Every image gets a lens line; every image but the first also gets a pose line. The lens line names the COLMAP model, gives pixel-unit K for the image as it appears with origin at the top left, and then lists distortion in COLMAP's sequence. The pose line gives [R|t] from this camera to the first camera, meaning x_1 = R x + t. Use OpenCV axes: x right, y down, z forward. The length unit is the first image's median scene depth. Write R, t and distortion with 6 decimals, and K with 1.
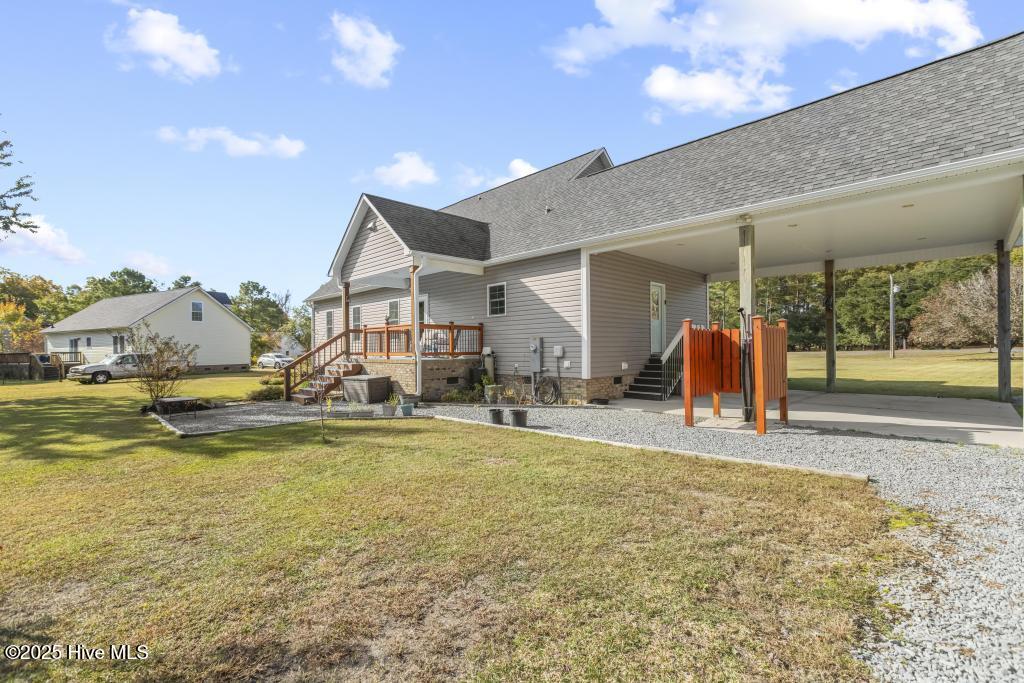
lens RADIAL K [[471.9, 0, 512.9], [0, 471.9, 349.2], [0, 0, 1]] dist [-0.000007, 0.000103]
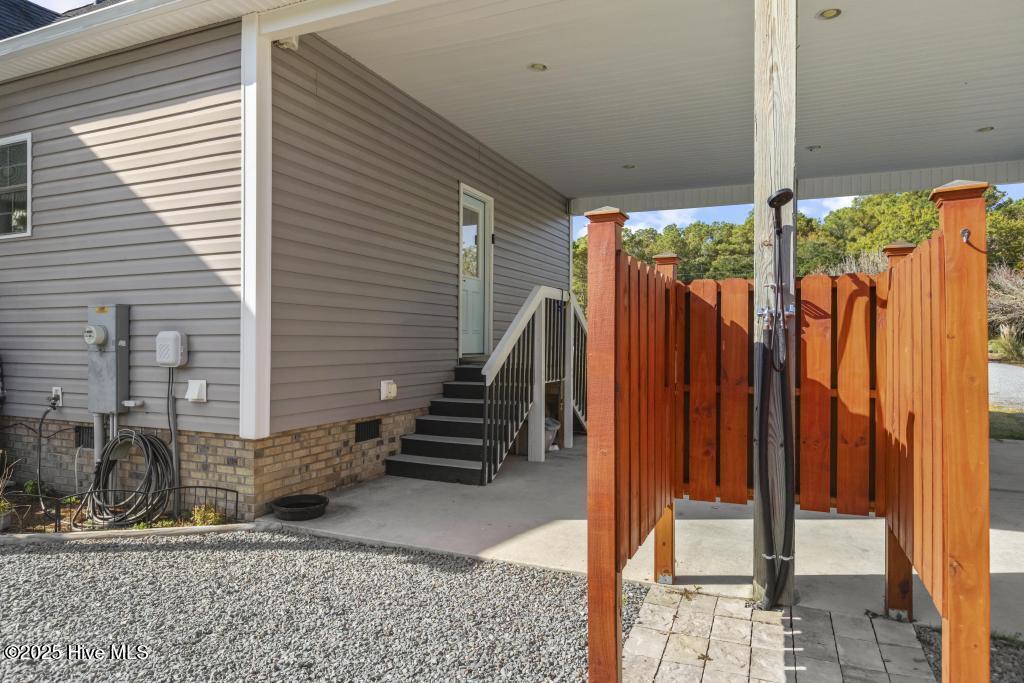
lens RADIAL K [[703.8, 0, 512.0], [0, 703.8, 341.5], [0, 0, 1]] dist [0.001482, 0.001740]
pose [[0.939825, 0.014147, 0.341362, 0.140257], [-0.013103, 0.999900, -0.005361, -0.000787], [-0.341404, 0.000566, 0.939916, 0.452547]]
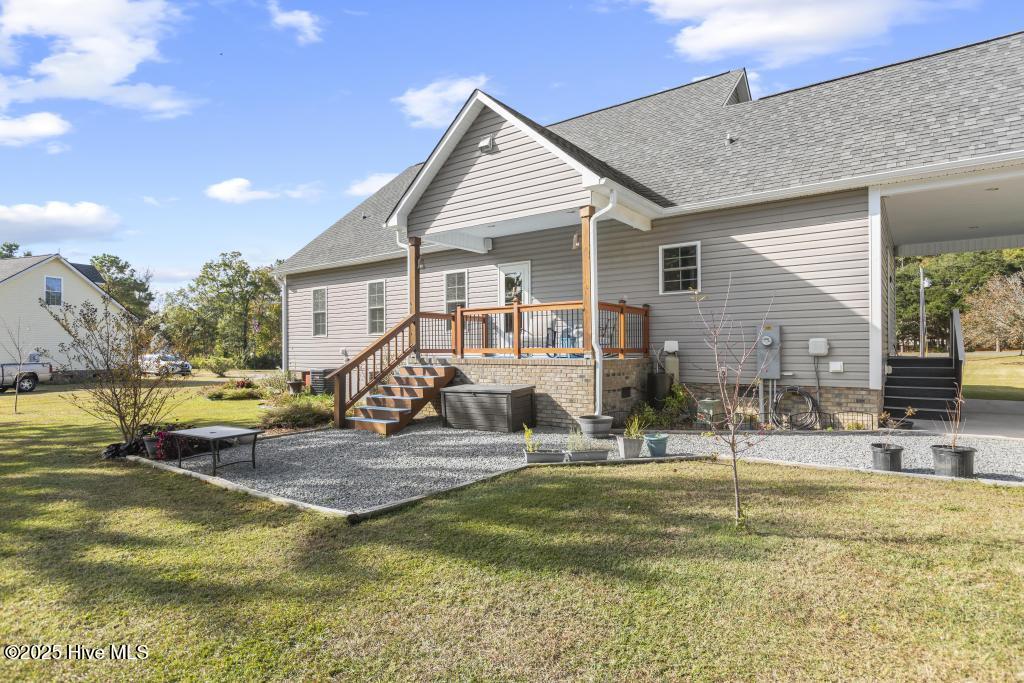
lens RADIAL K [[564.6, 0, 510.6], [0, 564.6, 348.8], [0, 0, 1]] dist [-0.001197, 0.000866]
pose [[0.988324, 0.004717, 0.152293, -0.411221], [-0.004060, 0.999981, -0.004626, 0.012008], [-0.152312, 0.003954, 0.988325, 0.282964]]
